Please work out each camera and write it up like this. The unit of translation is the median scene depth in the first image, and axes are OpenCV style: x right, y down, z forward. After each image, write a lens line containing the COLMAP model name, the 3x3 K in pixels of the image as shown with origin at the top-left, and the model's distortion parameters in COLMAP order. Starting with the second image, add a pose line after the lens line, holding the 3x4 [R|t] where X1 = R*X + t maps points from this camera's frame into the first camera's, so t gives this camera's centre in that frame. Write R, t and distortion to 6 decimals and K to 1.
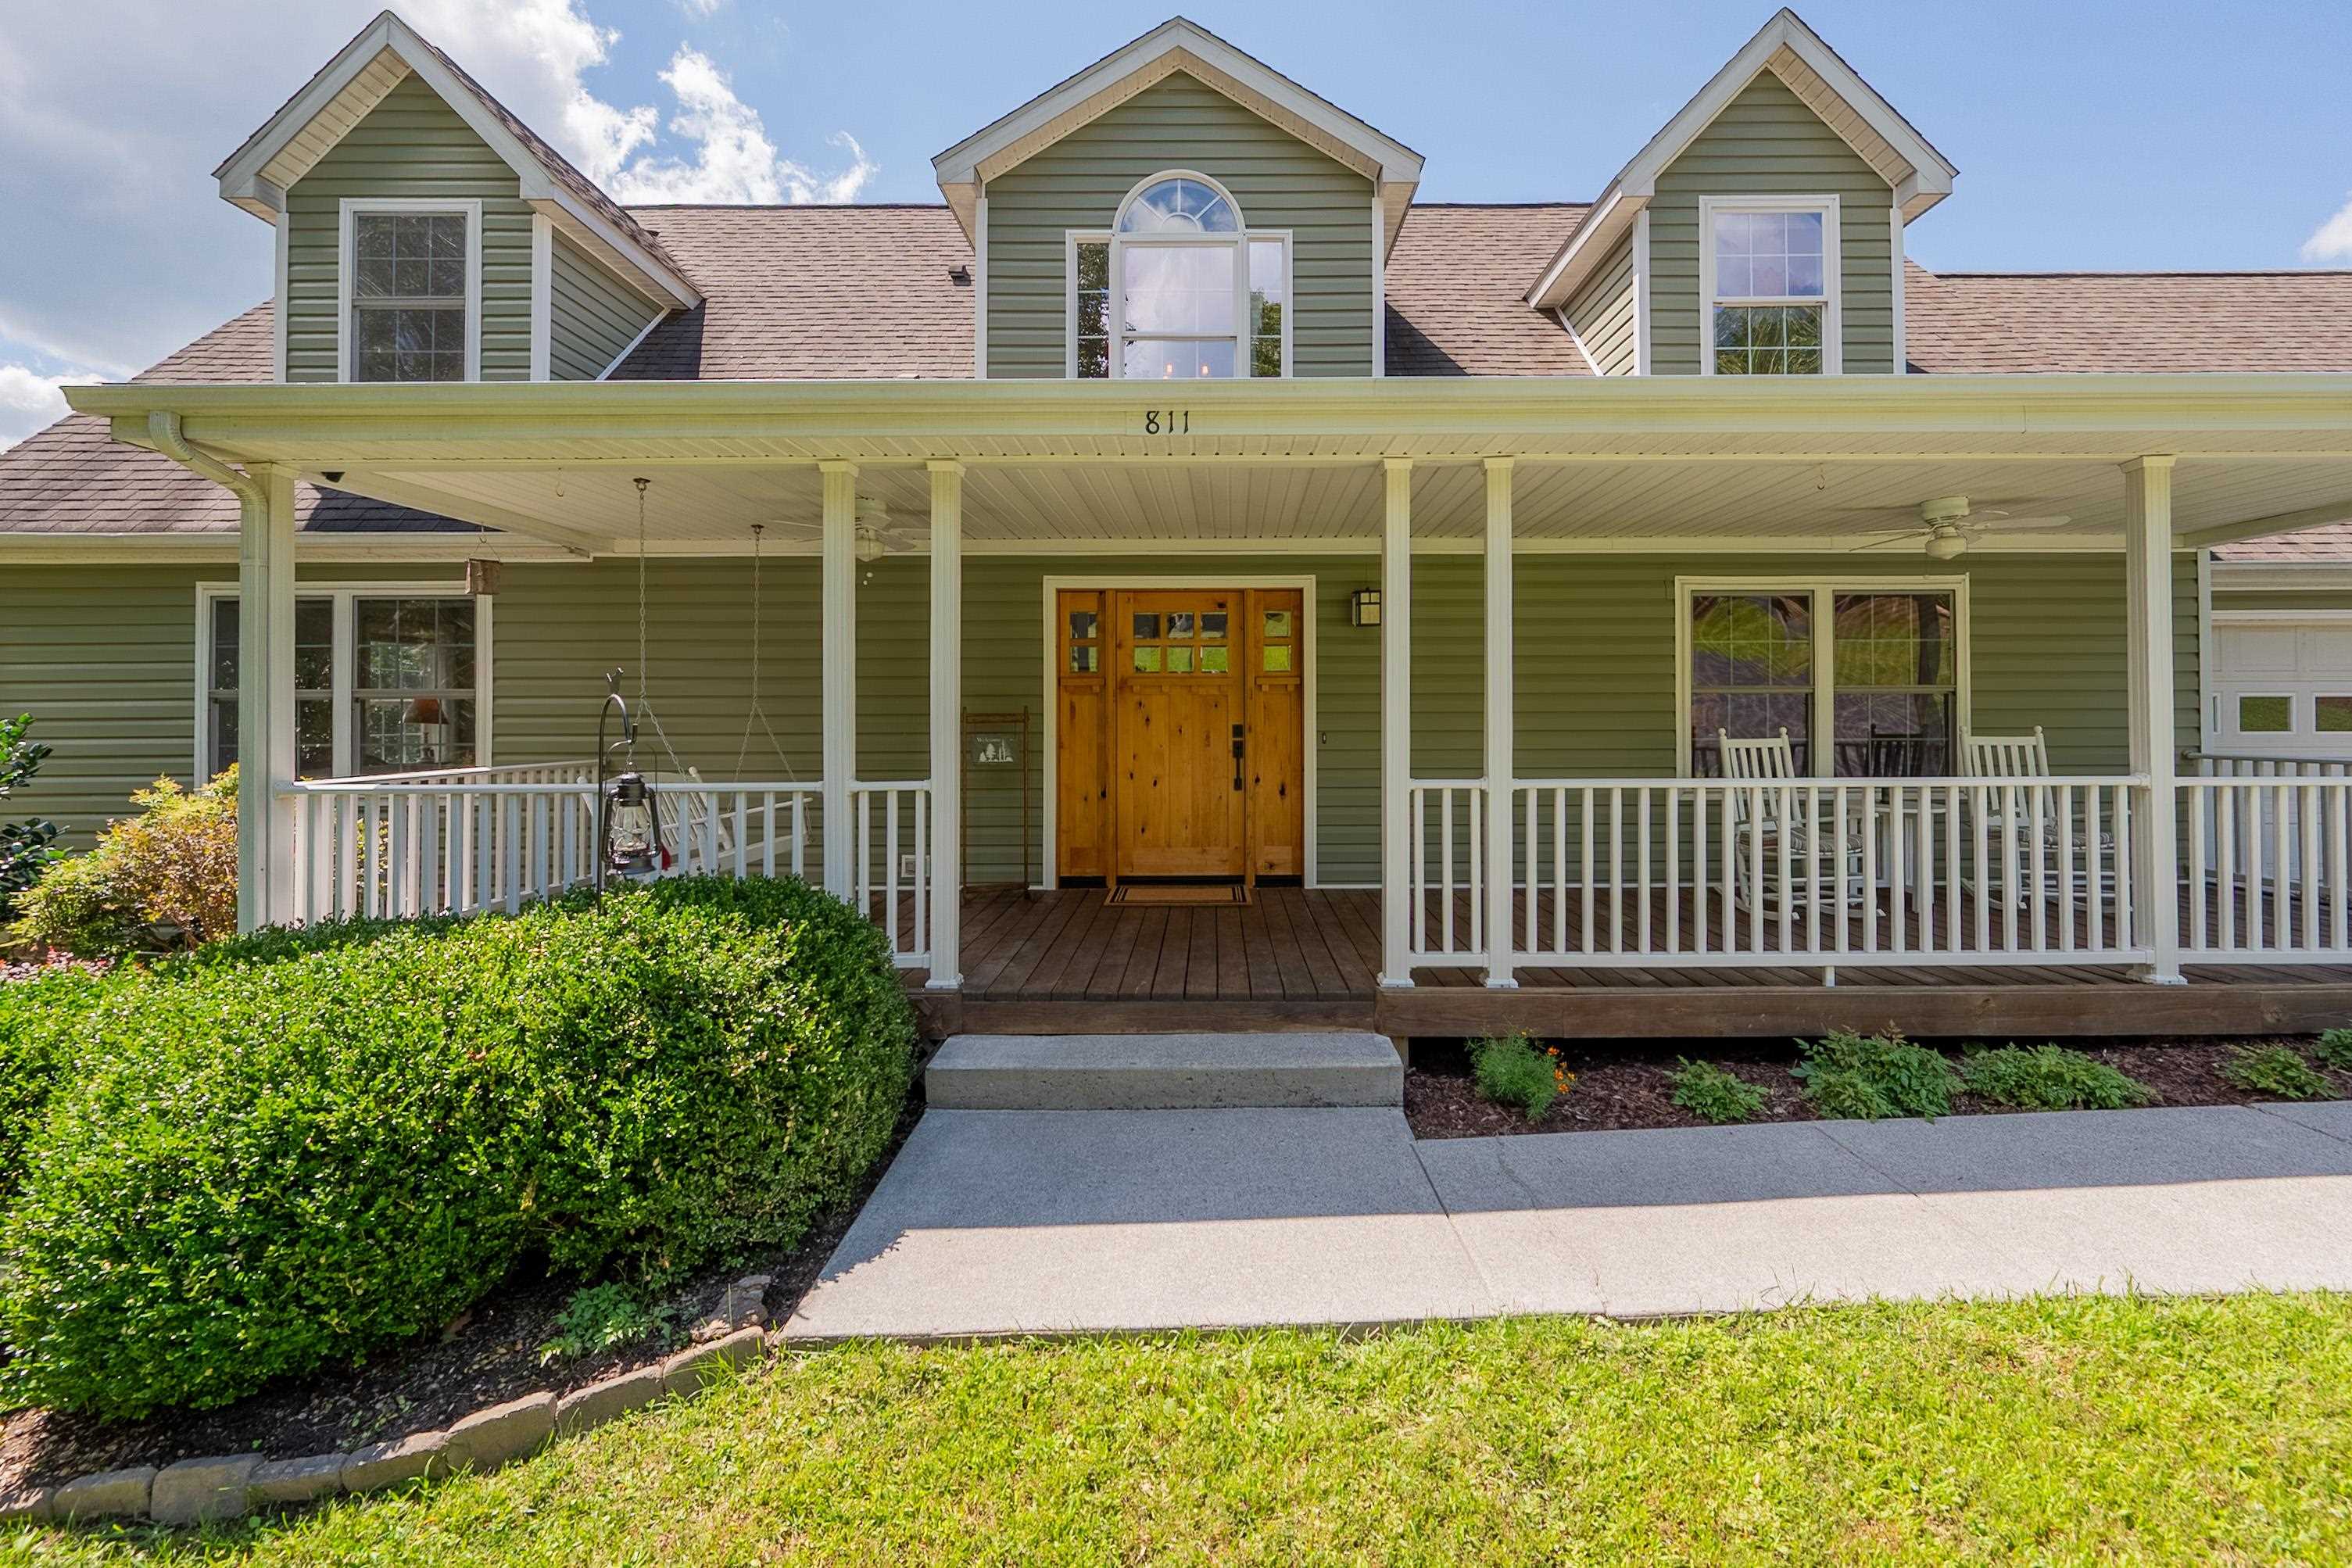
lens RADIAL K [[942.9, 0, 1194.4], [0, 942.9, 703.7], [0, 0, 1]] dist [-0.003426, -0.001232]
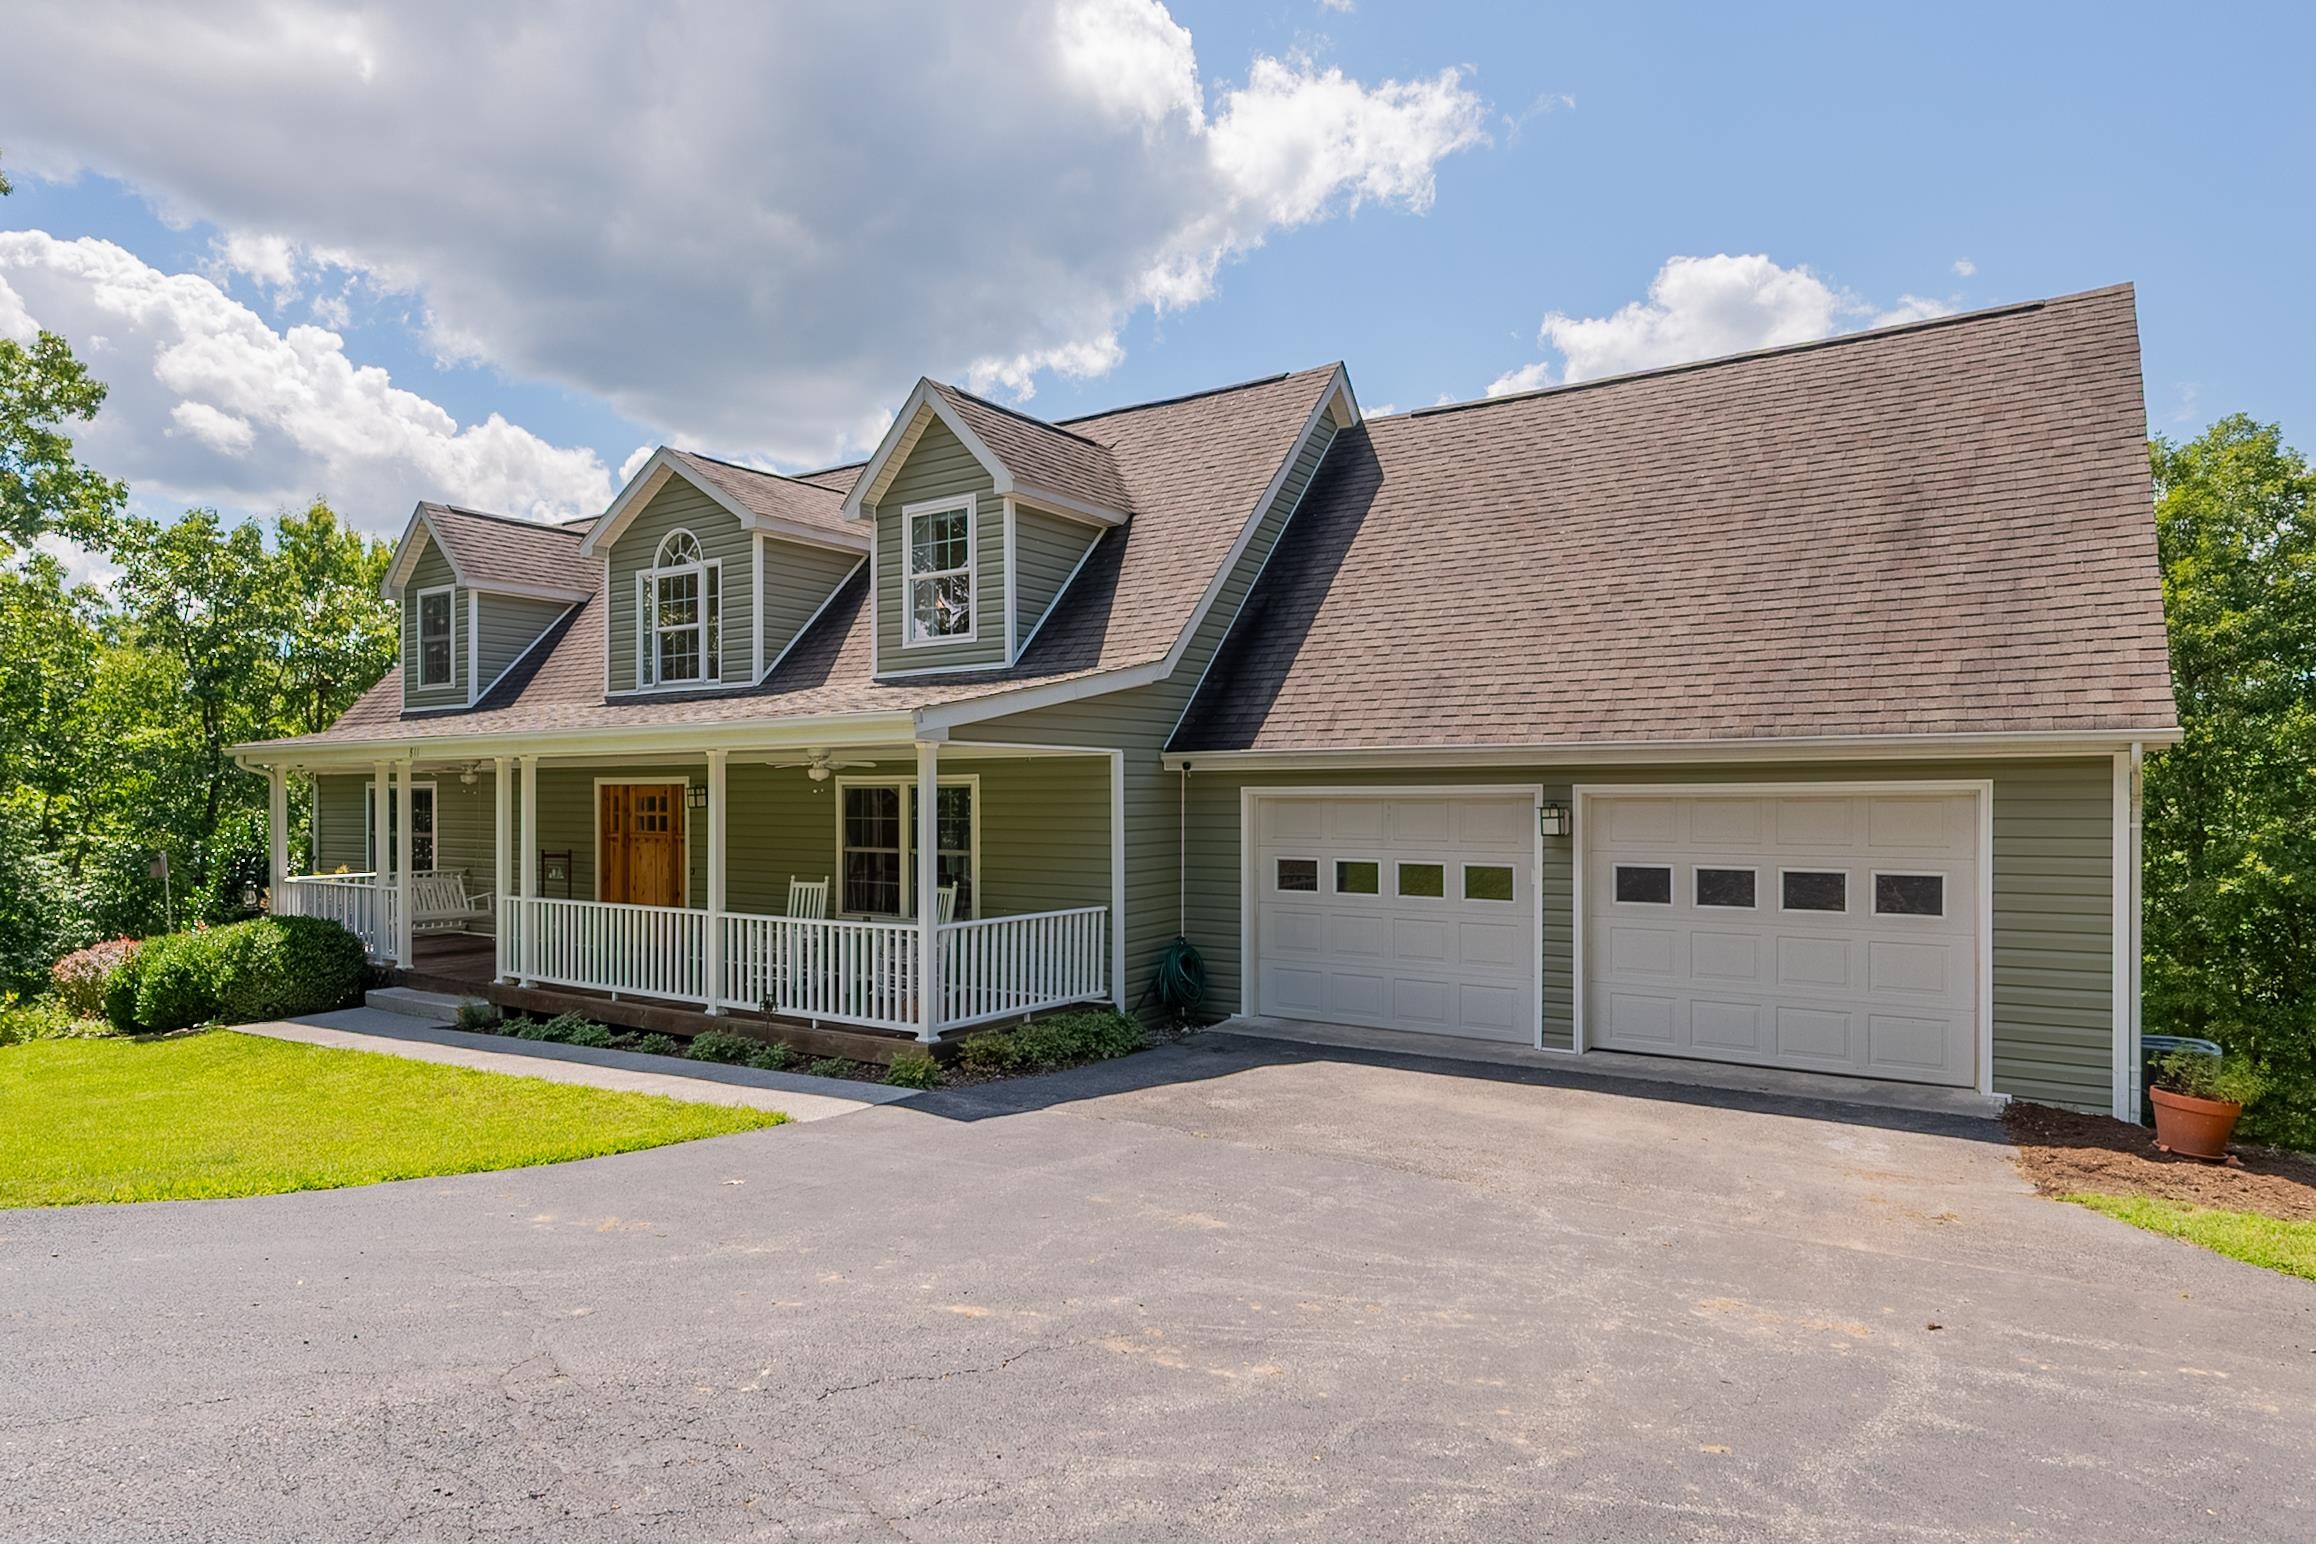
lens RADIAL K [[1258.8, 0, 1120.2], [0, 1258.8, 793.0], [0, 0, 1]] dist [-0.000848, 0.000314]
pose [[0.829453, 0.001654, -0.558574, 2.376480], [0.004321, 0.999947, 0.009376, -0.143059], [0.558560, -0.010191, 0.829401, -0.533002]]
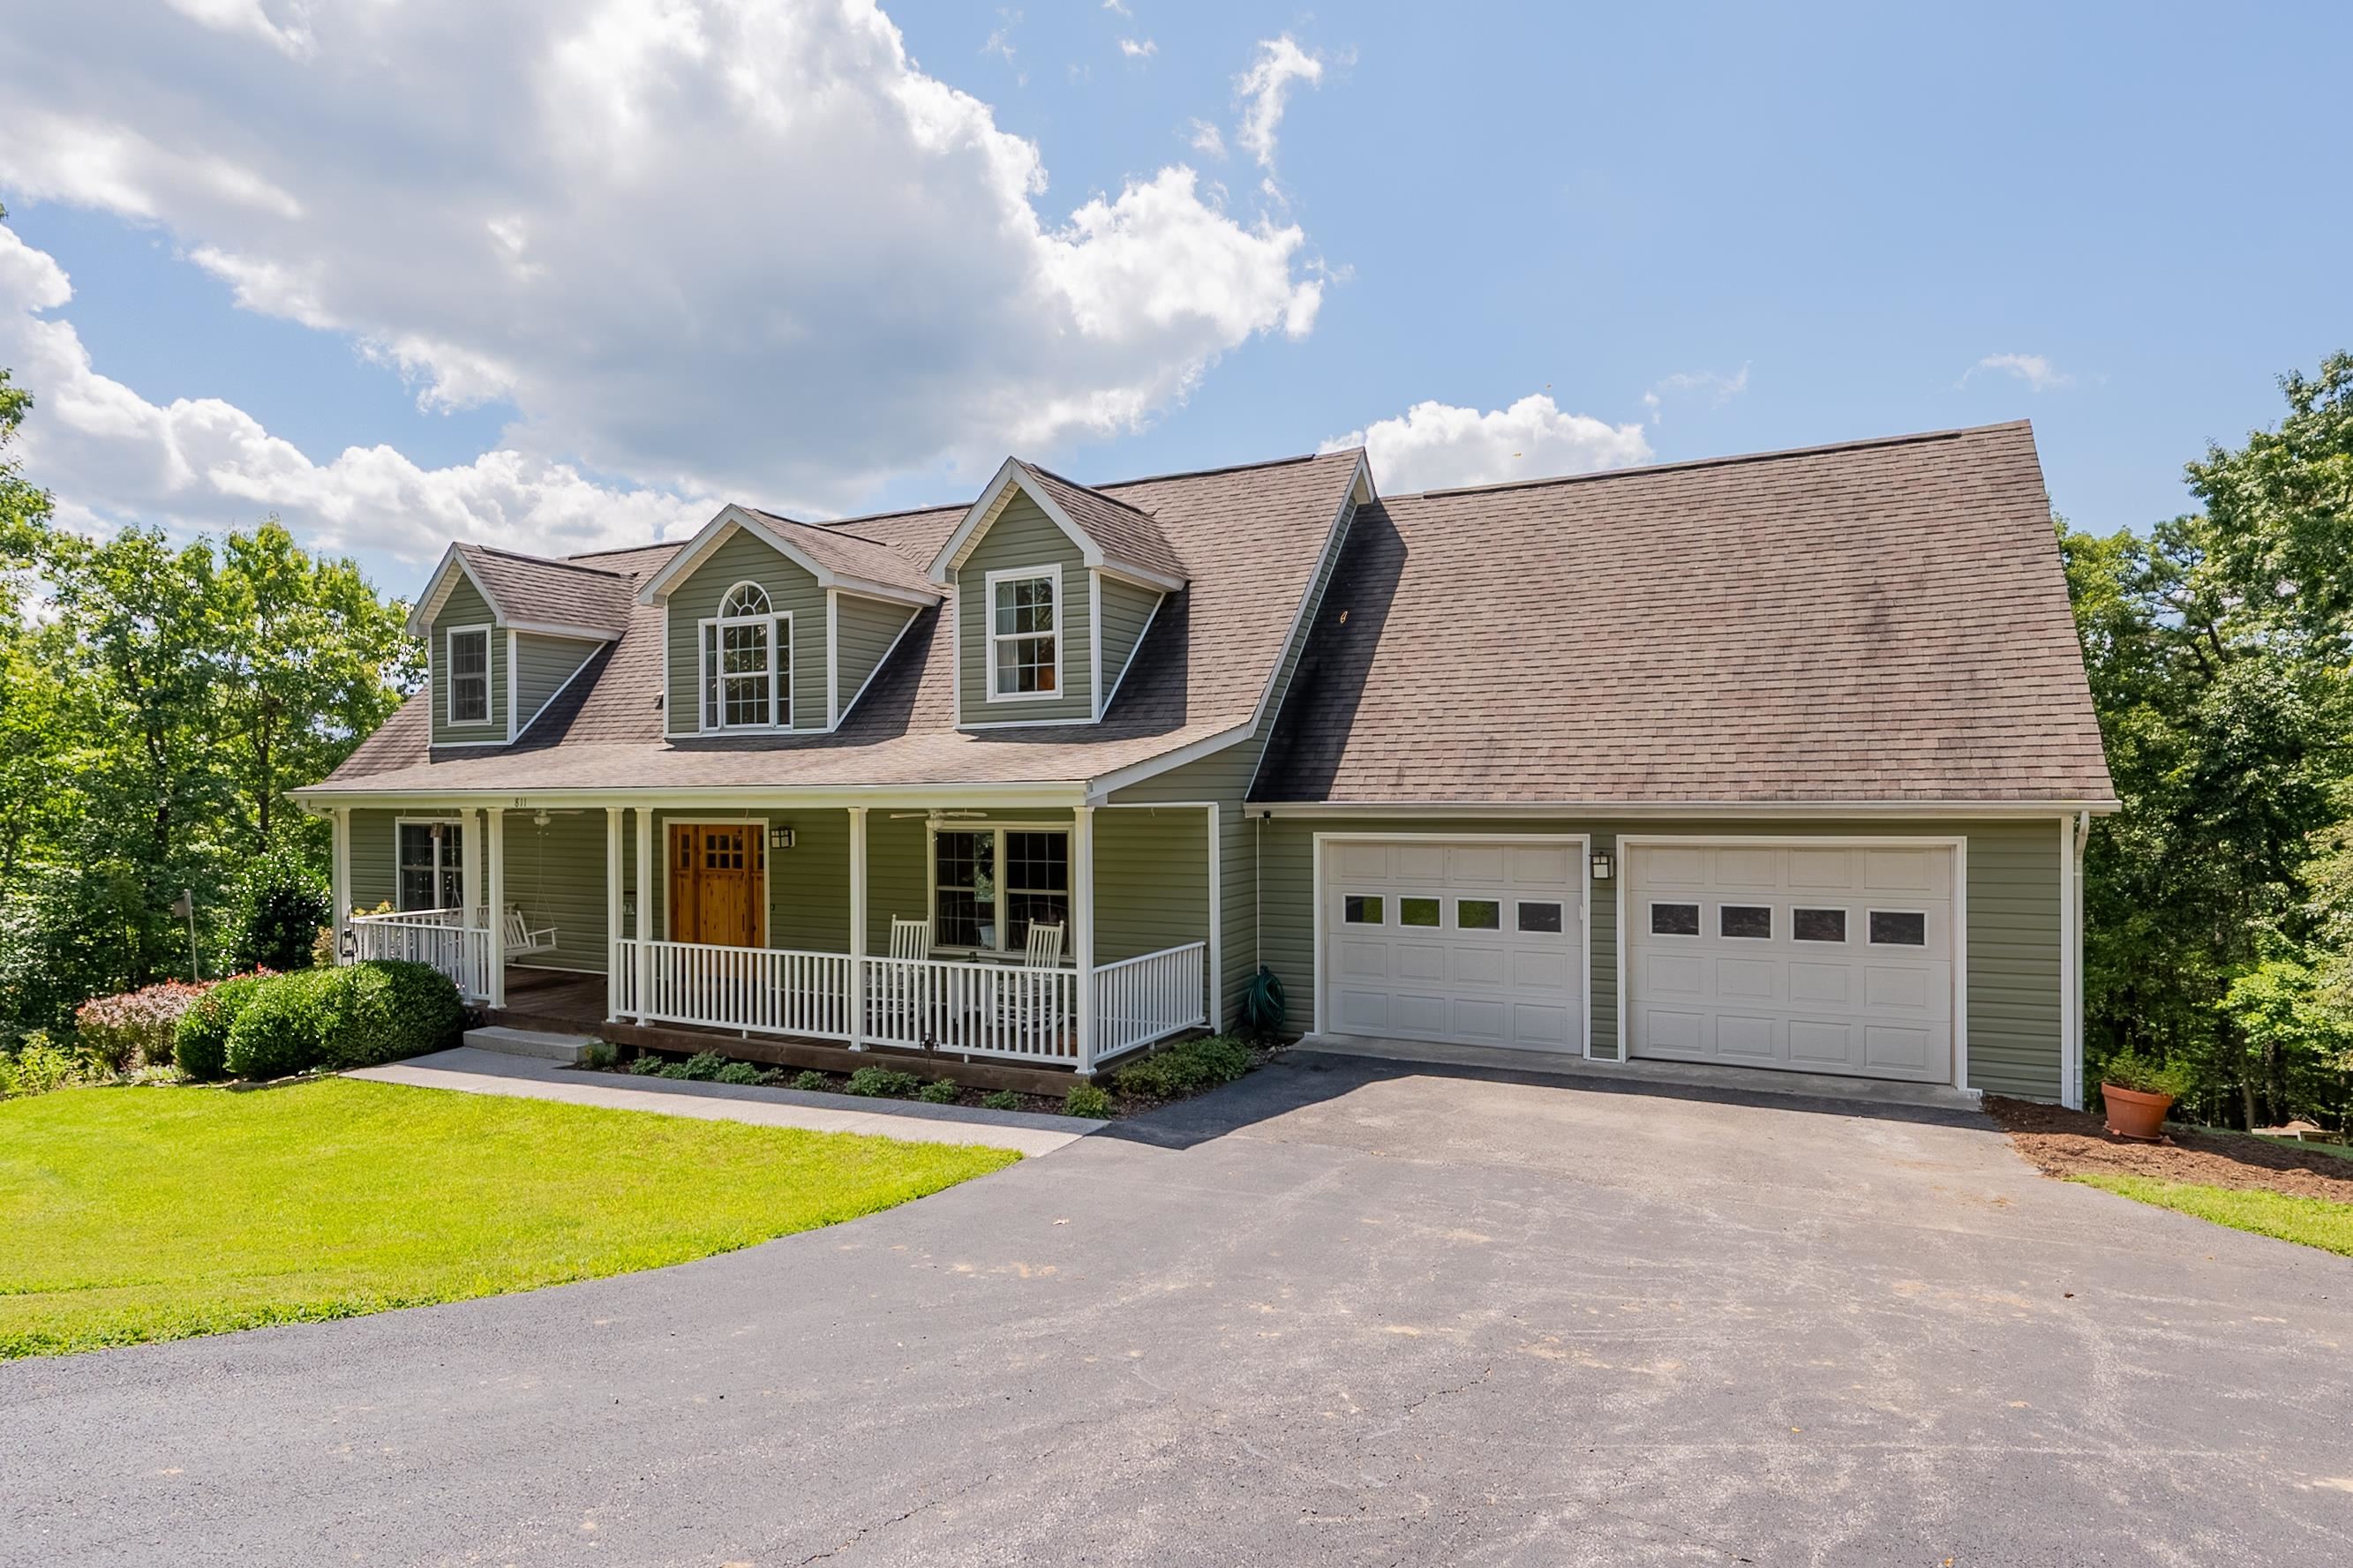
lens RADIAL K [[1192.2, 0, 1154.2], [0, 1192.2, 790.5], [0, 0, 1]] dist [0.000048, -0.000462]
pose [[0.892801, -0.002574, -0.450444, 2.115990], [0.008342, 0.999907, 0.010820, -0.239931], [0.450374, -0.013418, 0.892739, -0.832753]]
